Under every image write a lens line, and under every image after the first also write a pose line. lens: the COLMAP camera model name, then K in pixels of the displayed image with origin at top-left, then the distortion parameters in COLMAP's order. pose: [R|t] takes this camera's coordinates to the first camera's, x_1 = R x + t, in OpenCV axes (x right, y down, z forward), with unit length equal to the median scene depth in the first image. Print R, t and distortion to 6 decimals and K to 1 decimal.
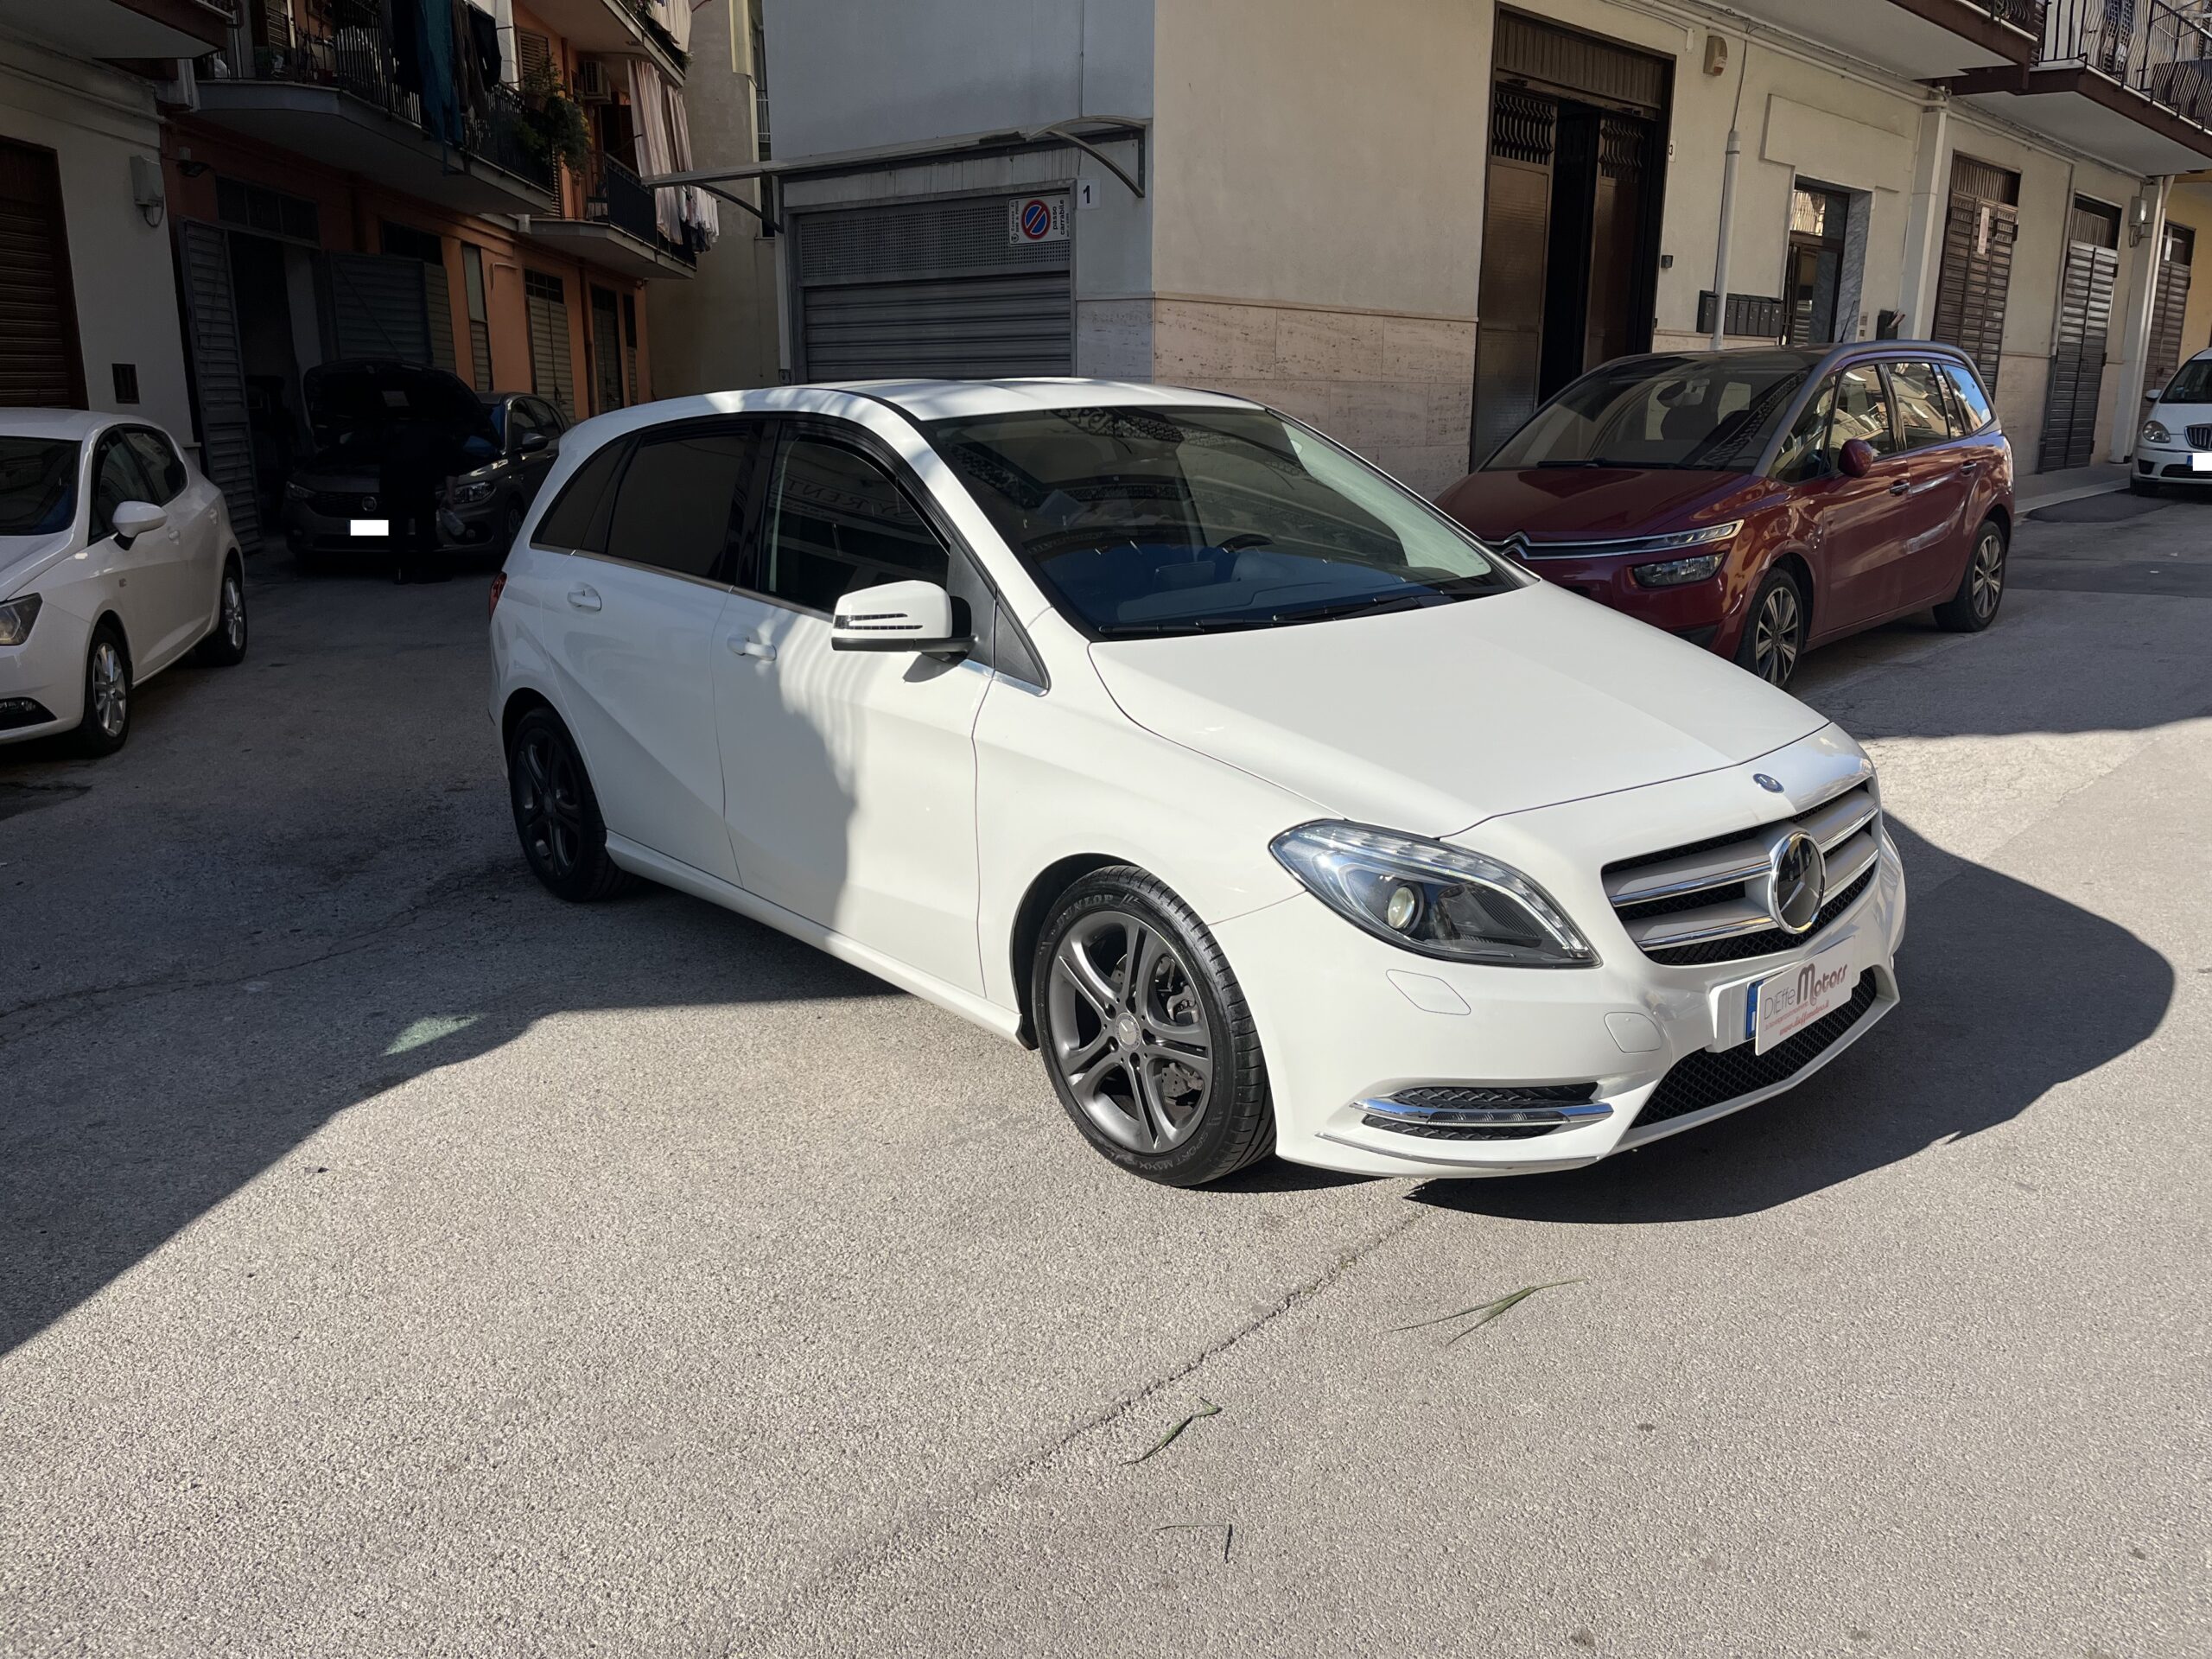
lens RADIAL K [[1670.3, 0, 1112.7], [0, 1670.3, 822.5], [0, 0, 1]] dist [0.045232, -0.068355]
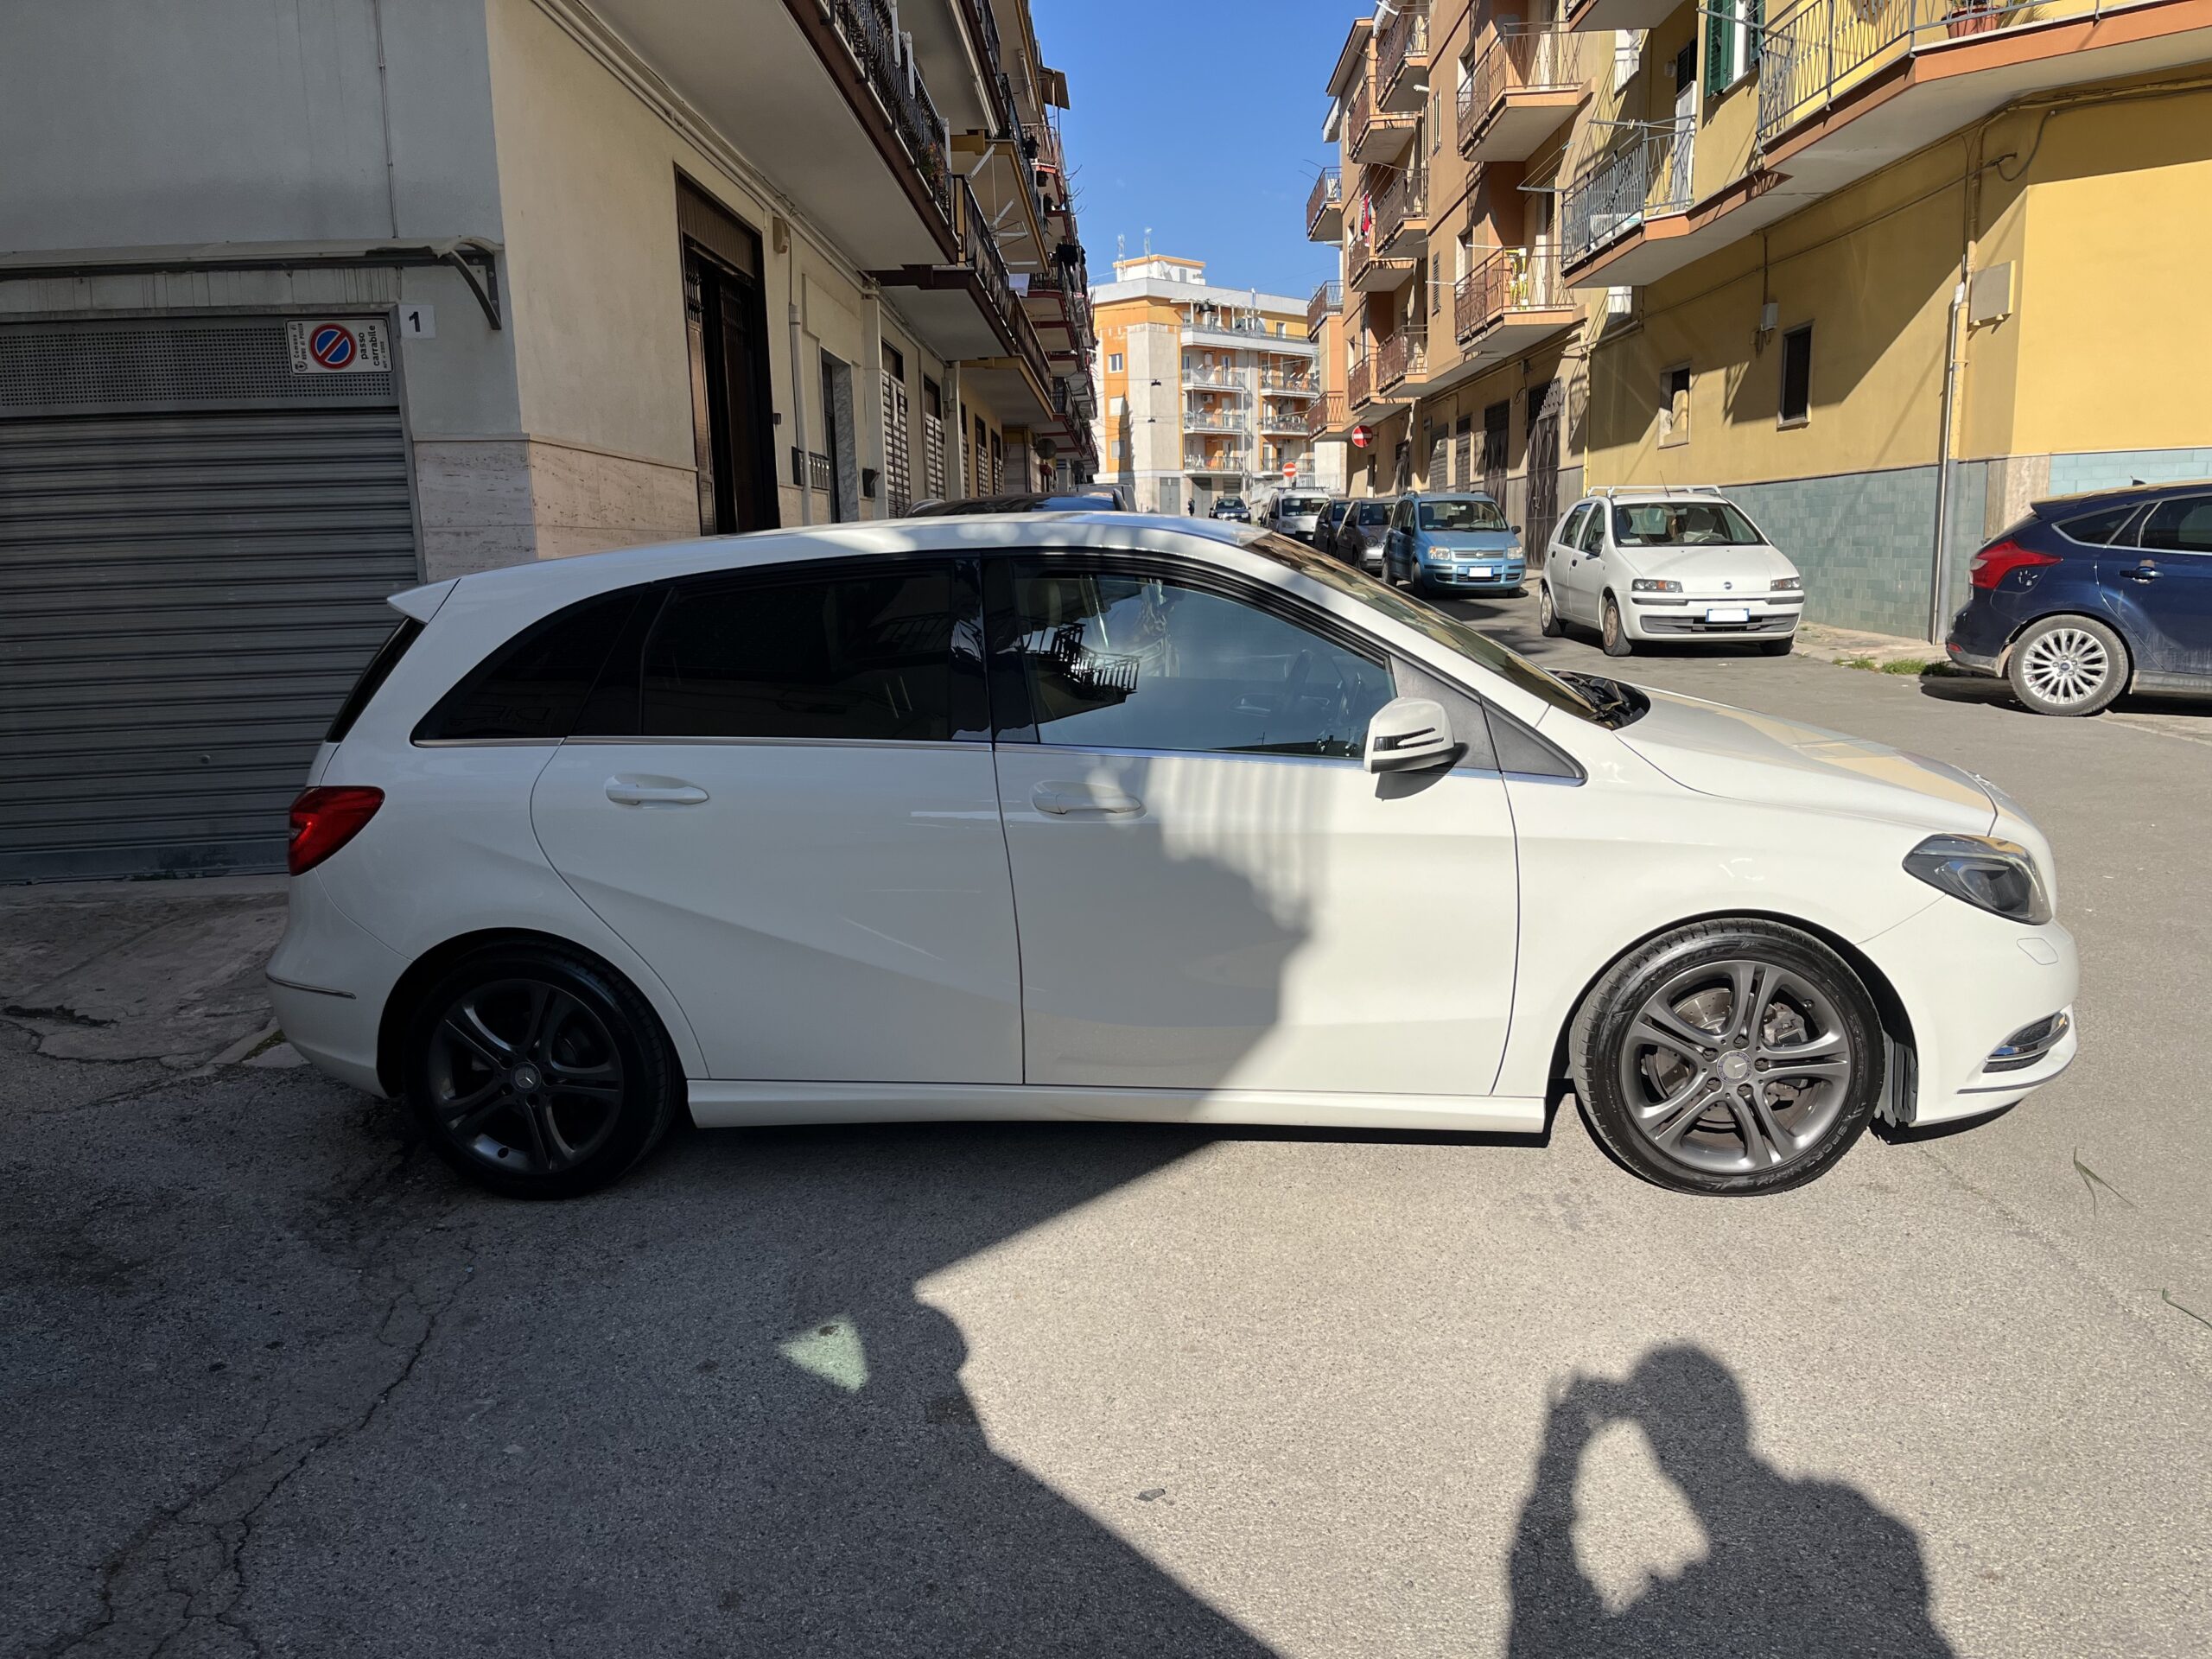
lens RADIAL K [[1680.0, 0, 1111.8], [0, 1680.0, 835.9], [0, 0, 1]] dist [0.059104, -0.080704]
pose [[0.735004, -0.138310, 0.663807, -0.377146], [0.193889, 0.980969, -0.010291, -0.035017], [-0.649751, 0.136269, 0.747833, 0.148579]]
